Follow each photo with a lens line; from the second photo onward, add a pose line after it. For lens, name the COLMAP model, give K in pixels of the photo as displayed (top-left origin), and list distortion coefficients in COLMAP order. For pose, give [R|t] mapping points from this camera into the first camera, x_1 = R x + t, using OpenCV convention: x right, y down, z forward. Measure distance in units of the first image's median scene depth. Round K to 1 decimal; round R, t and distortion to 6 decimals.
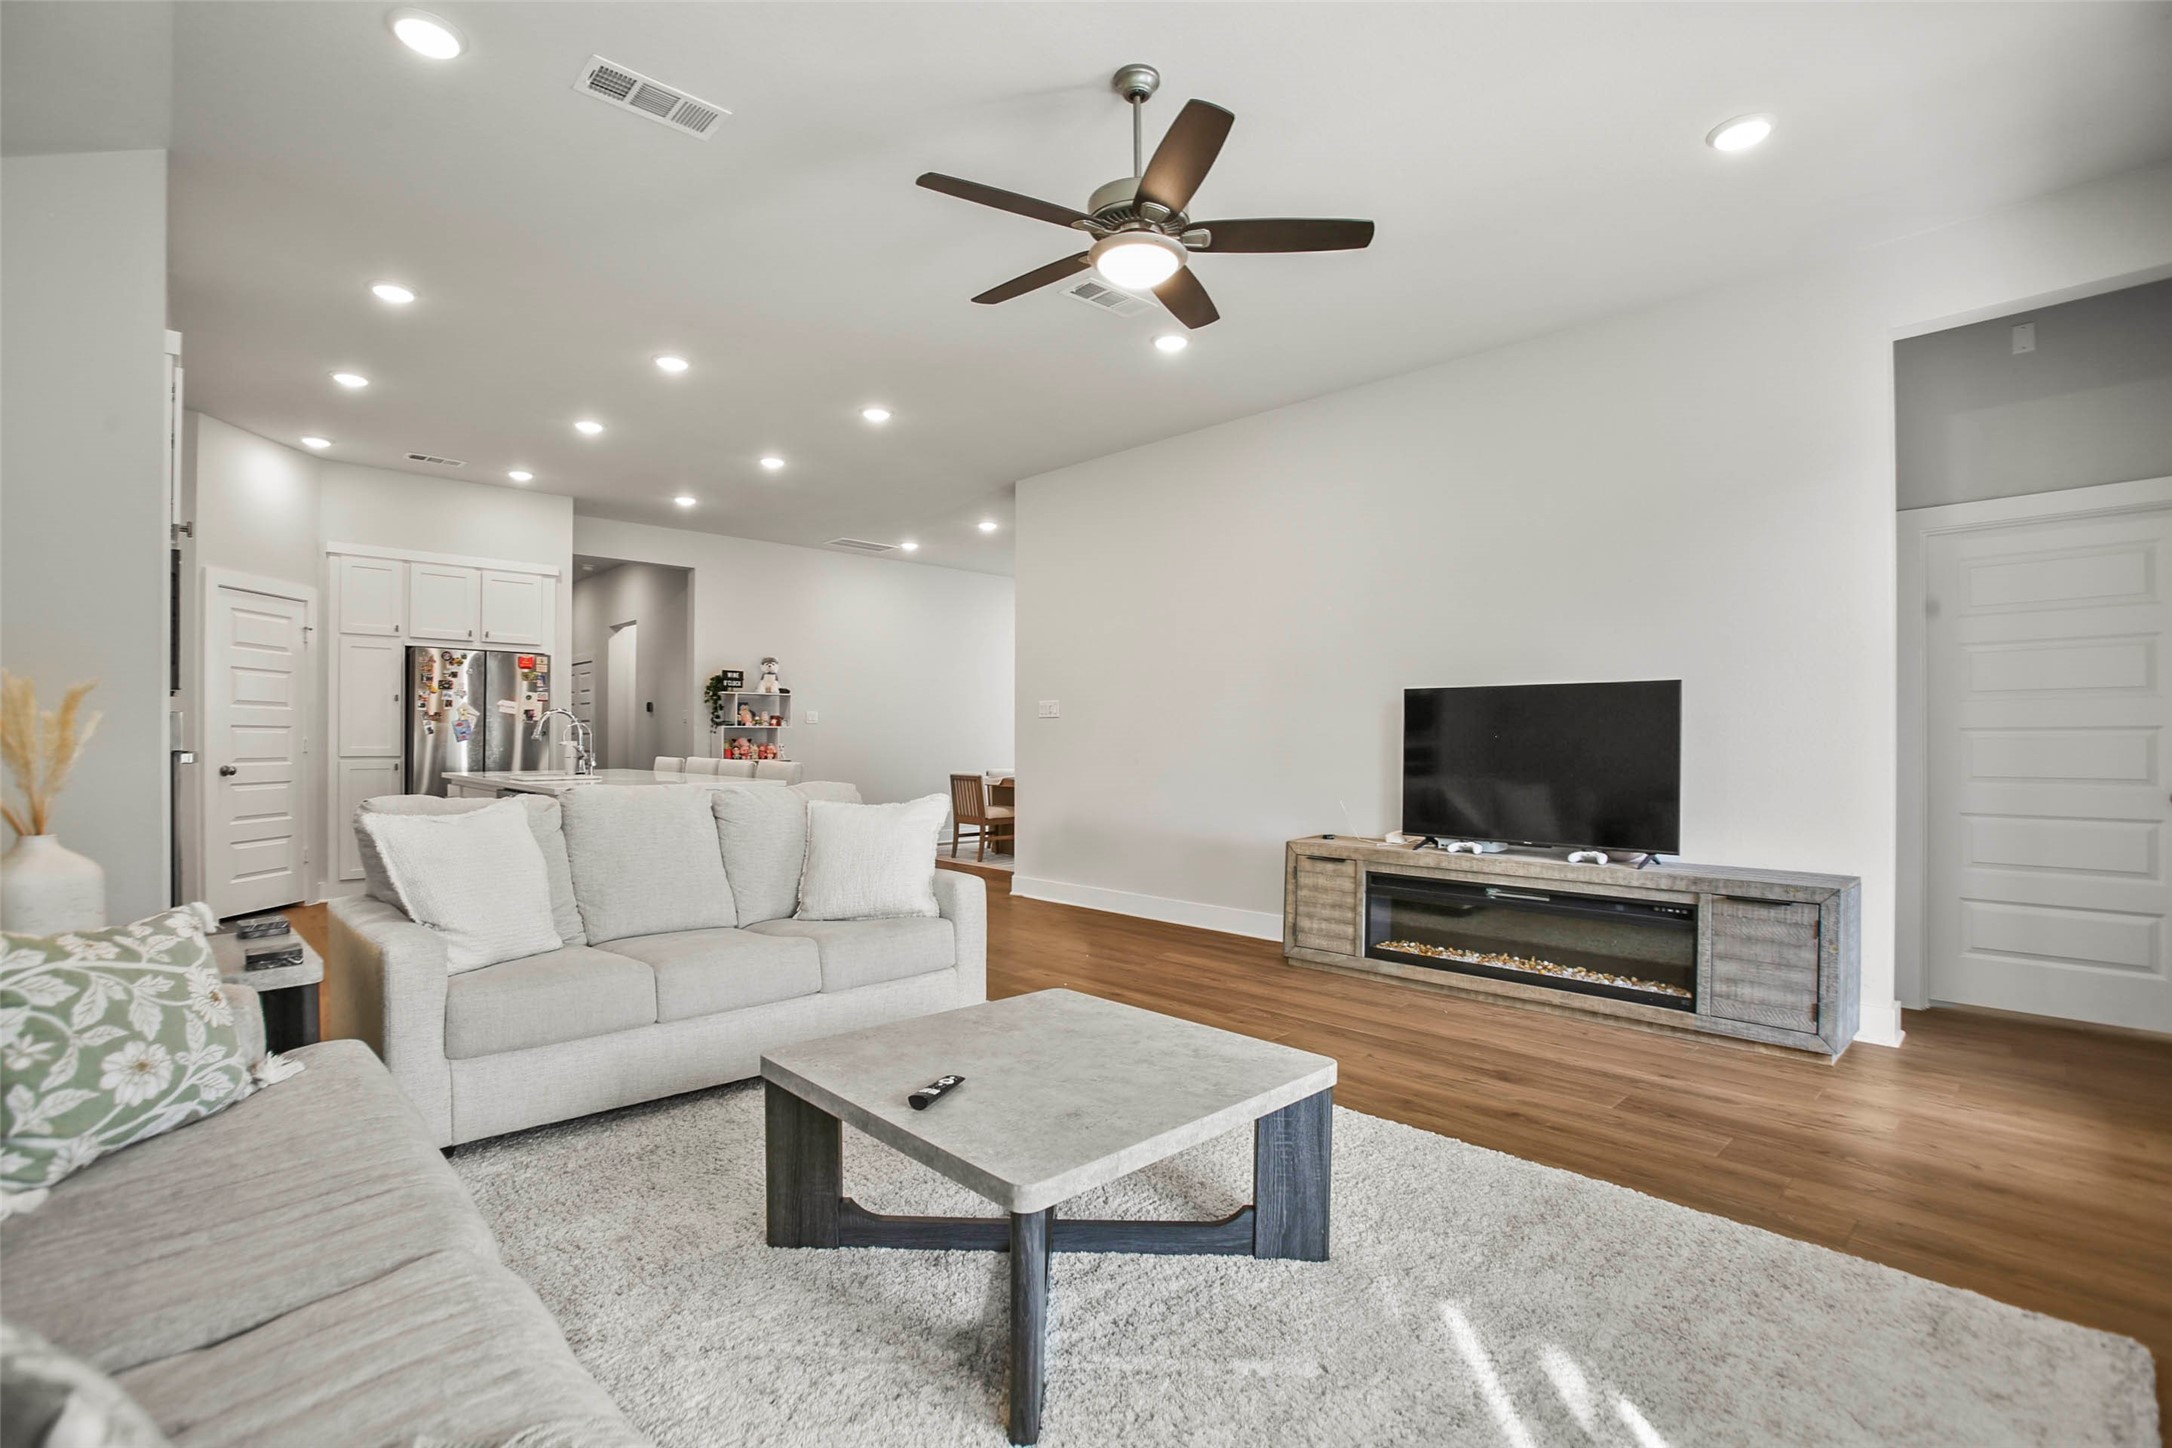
lens RADIAL K [[995.8, 0, 1082.5], [0, 995.8, 736.4], [0, 0, 1]] dist [-0.032972, 0.000168]
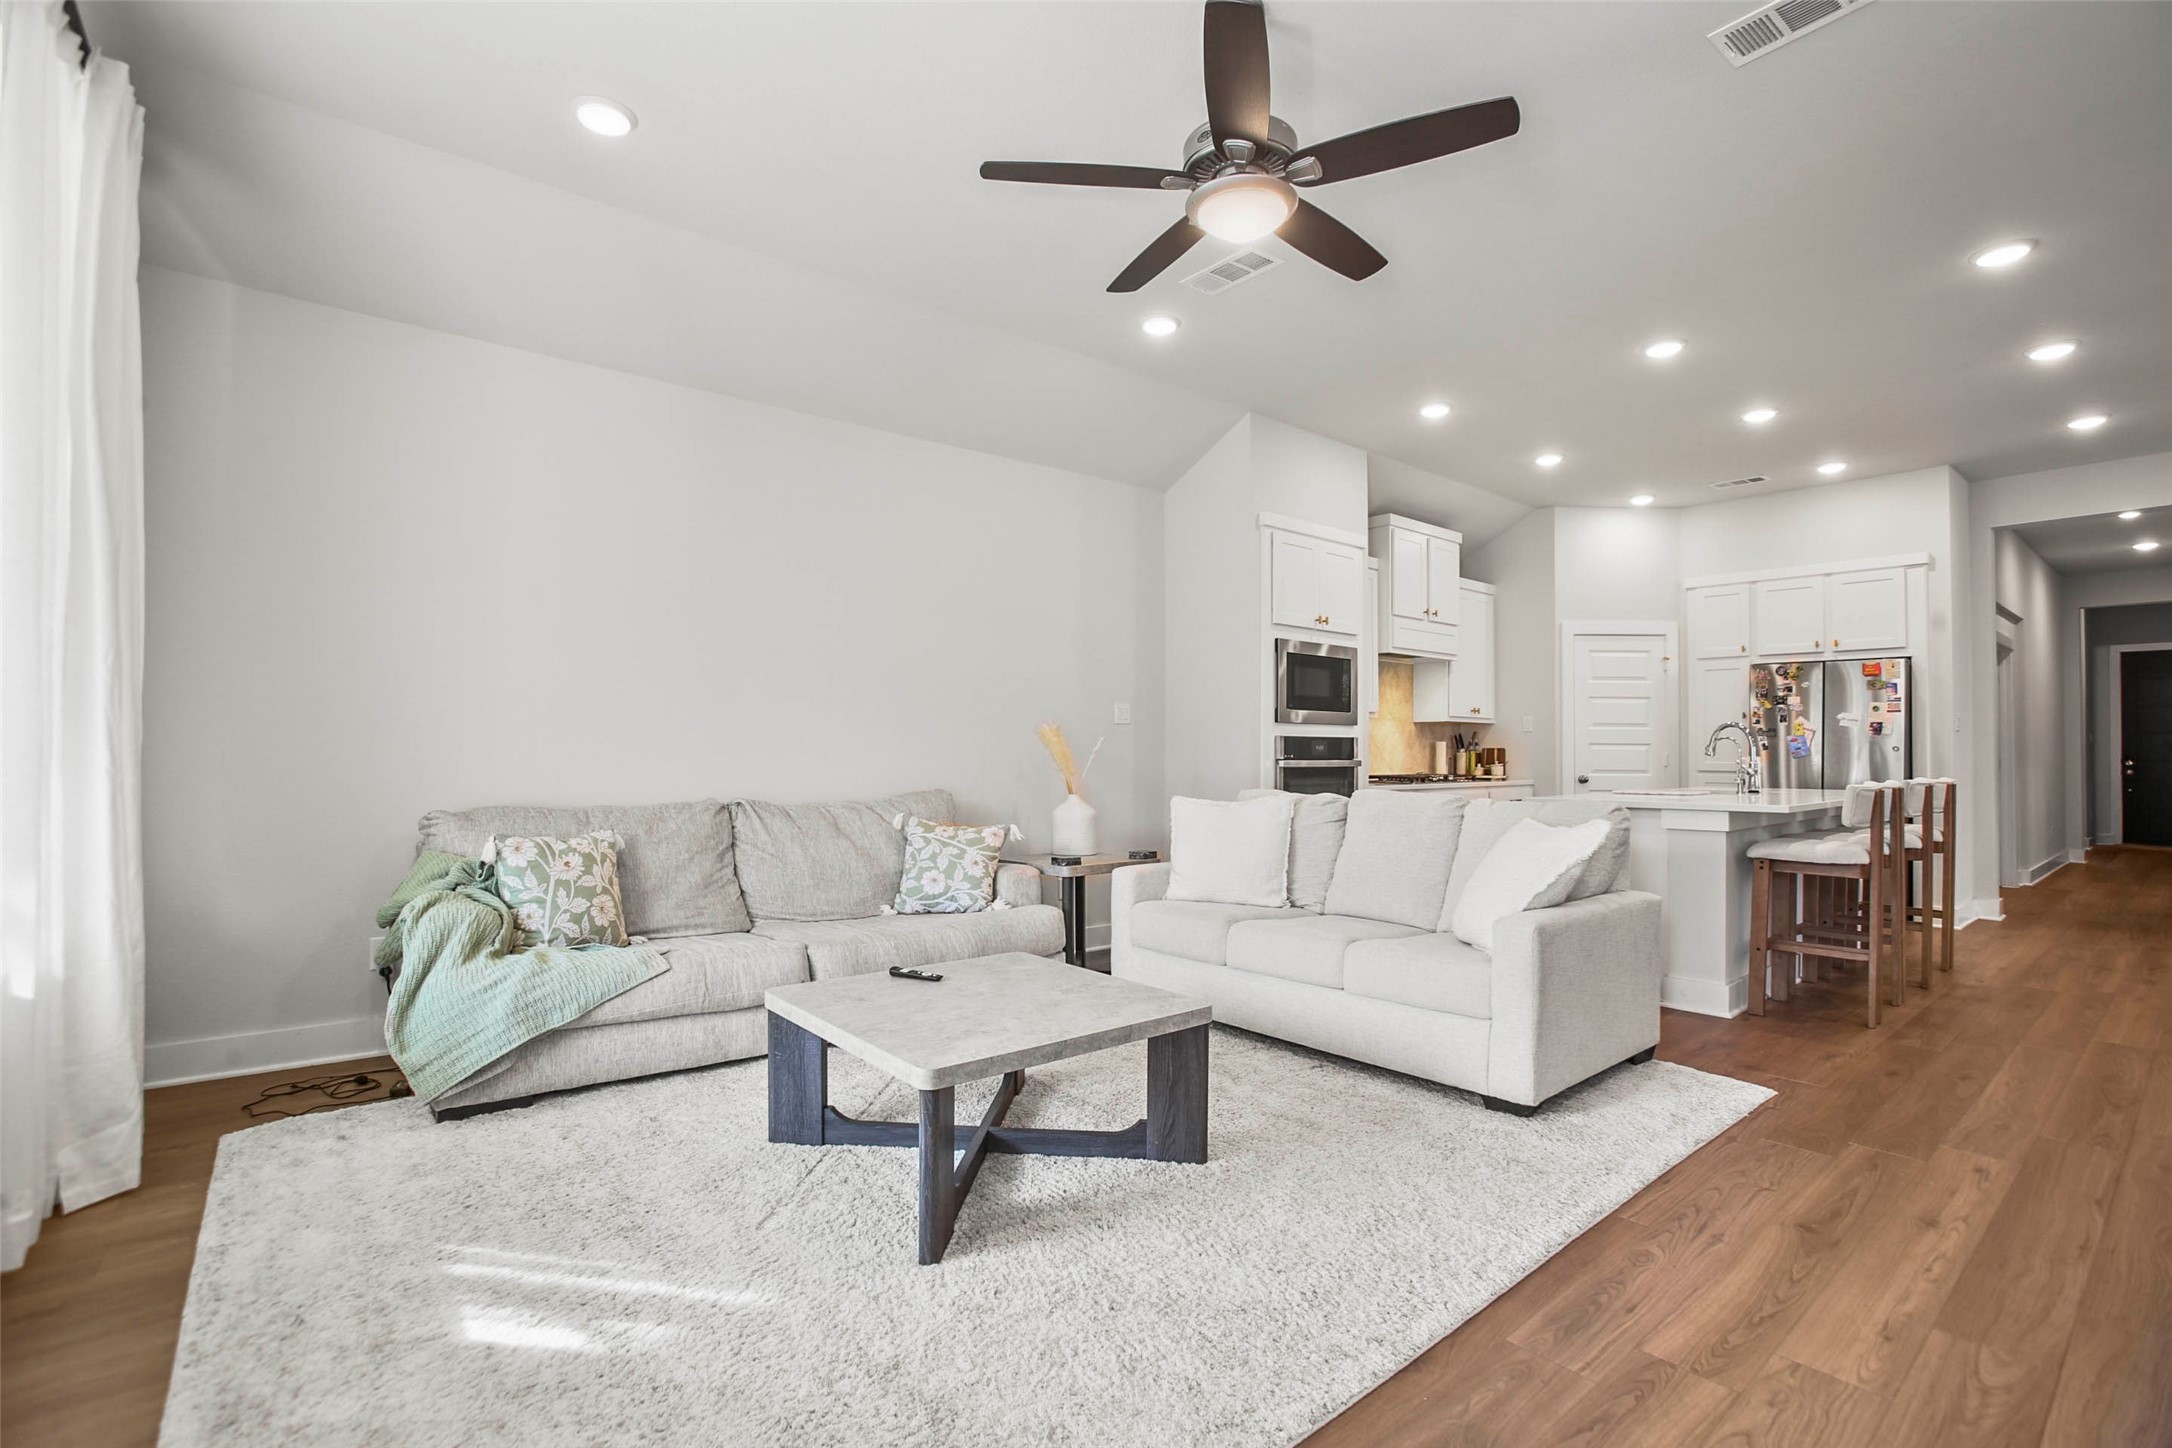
lens RADIAL K [[996.7, 0, 1086.0], [0, 996.7, 724.0], [0, 0, 1]] dist [-0.028457, 0.000108]
pose [[-0.057704, -0.030175, -0.997878, 1.127509], [-0.003940, 0.999542, -0.029997, 0.010737], [0.998326, 0.002201, -0.057797, 1.095498]]
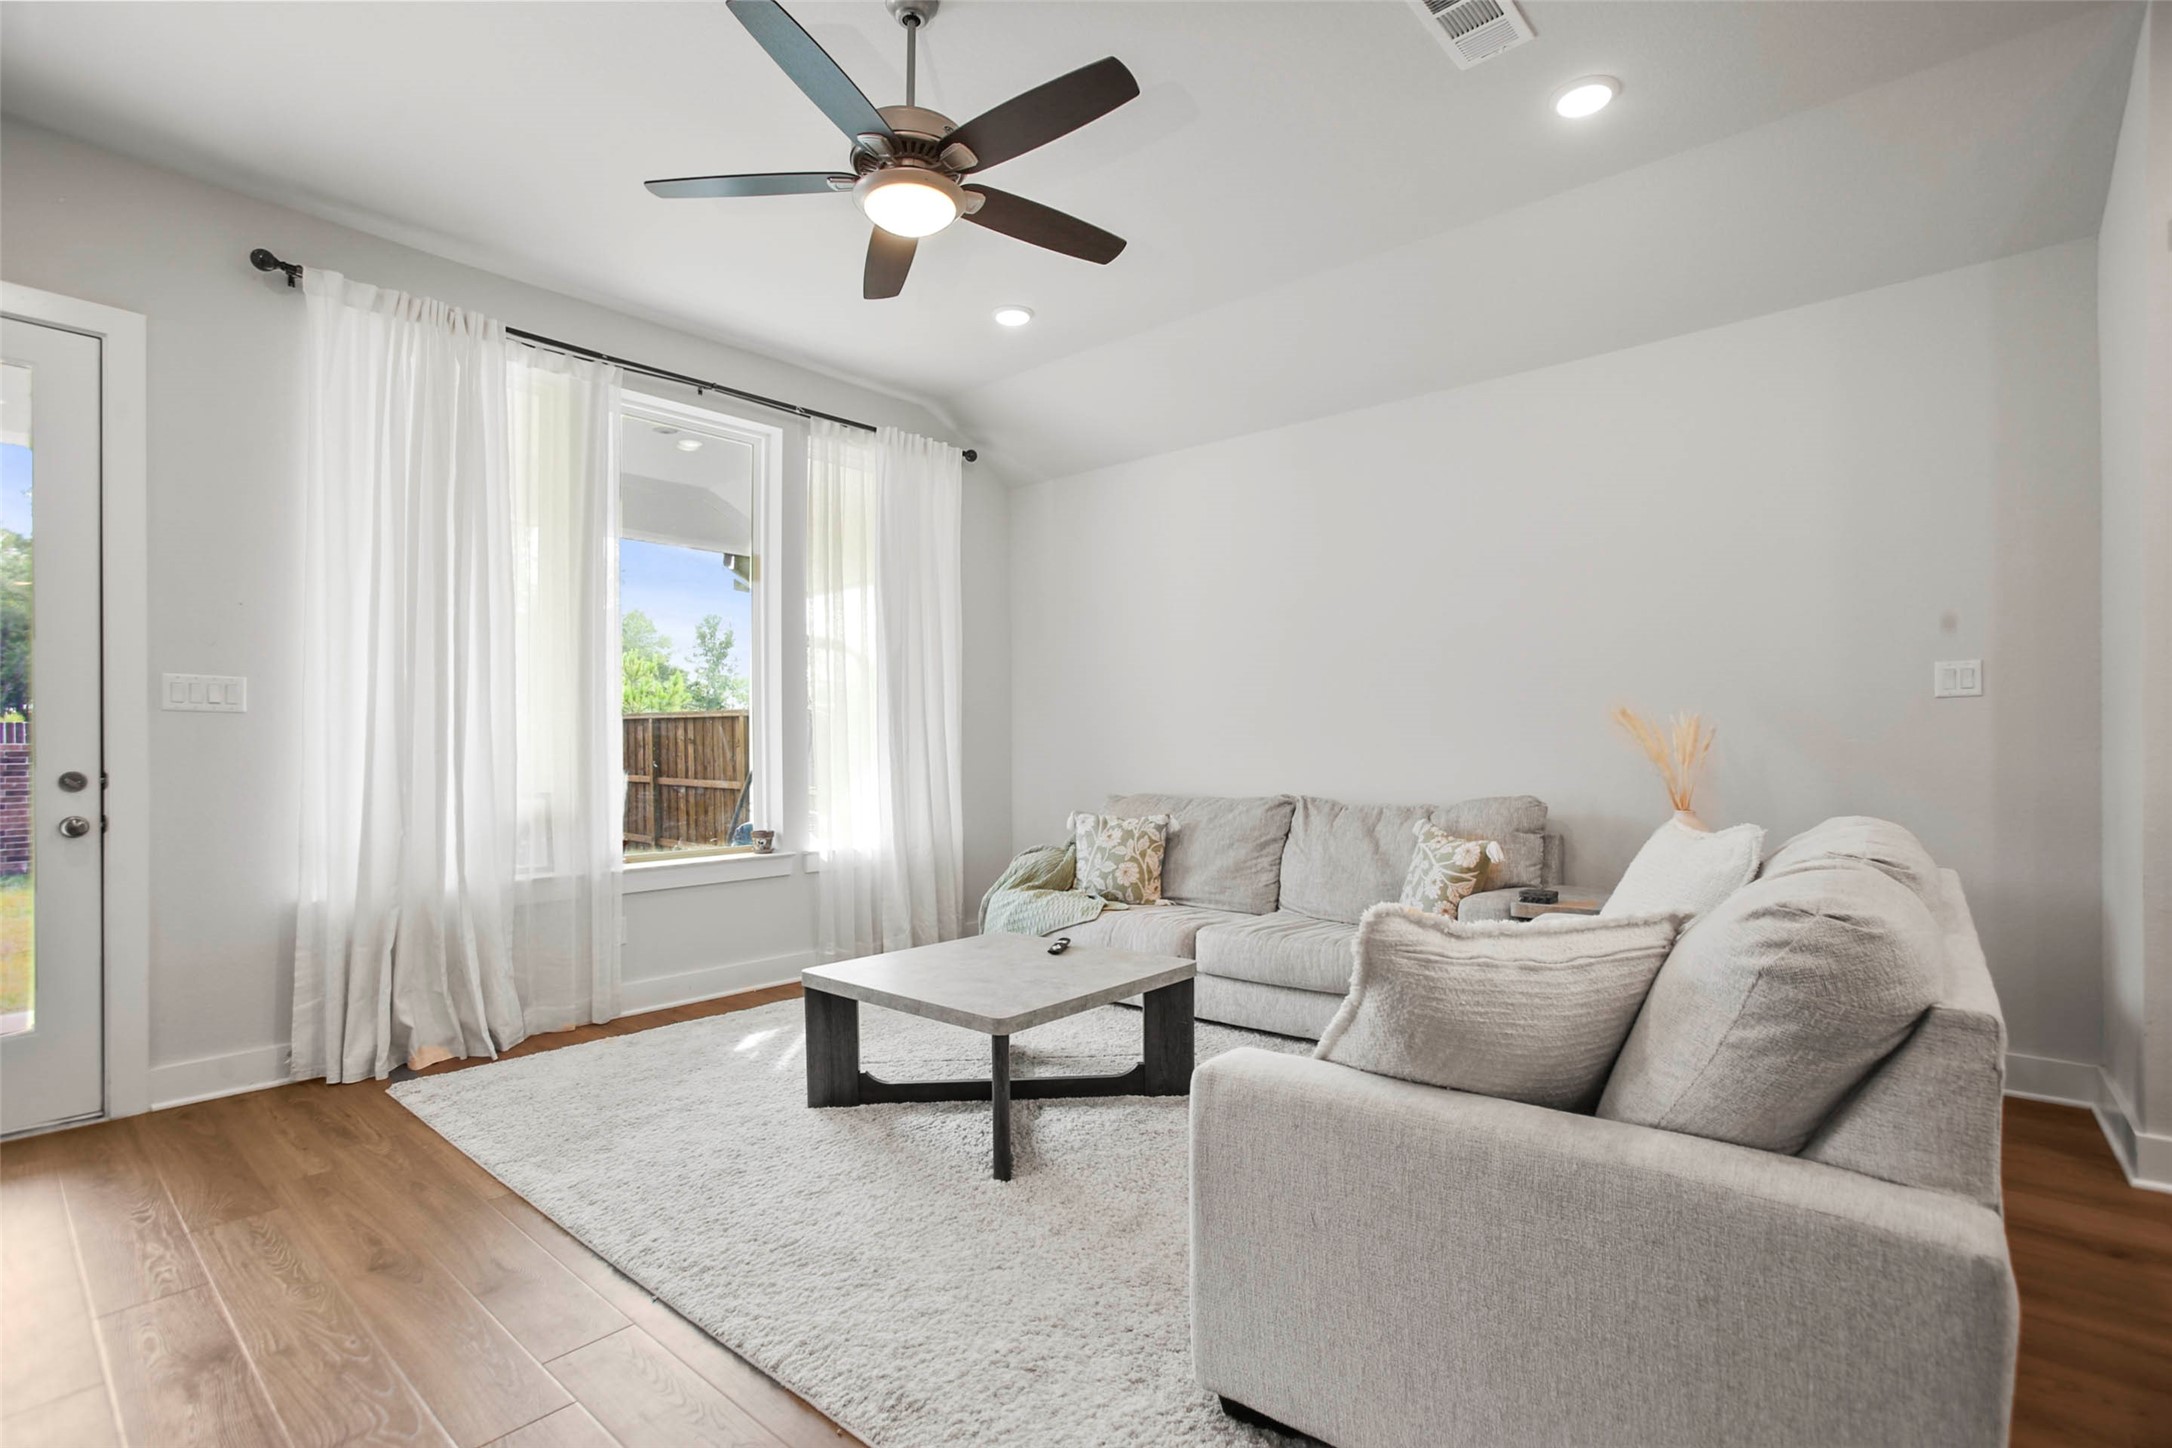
lens RADIAL K [[1009.9, 0, 1065.0], [0, 1009.9, 729.8], [0, 0, 1]] dist [-0.000327, 0.000169]
pose [[-0.996956, 0.008322, -0.077517, -0.015806], [0.010715, 0.999477, -0.030514, 0.019881], [0.077223, -0.031251, -0.996524, 2.288846]]
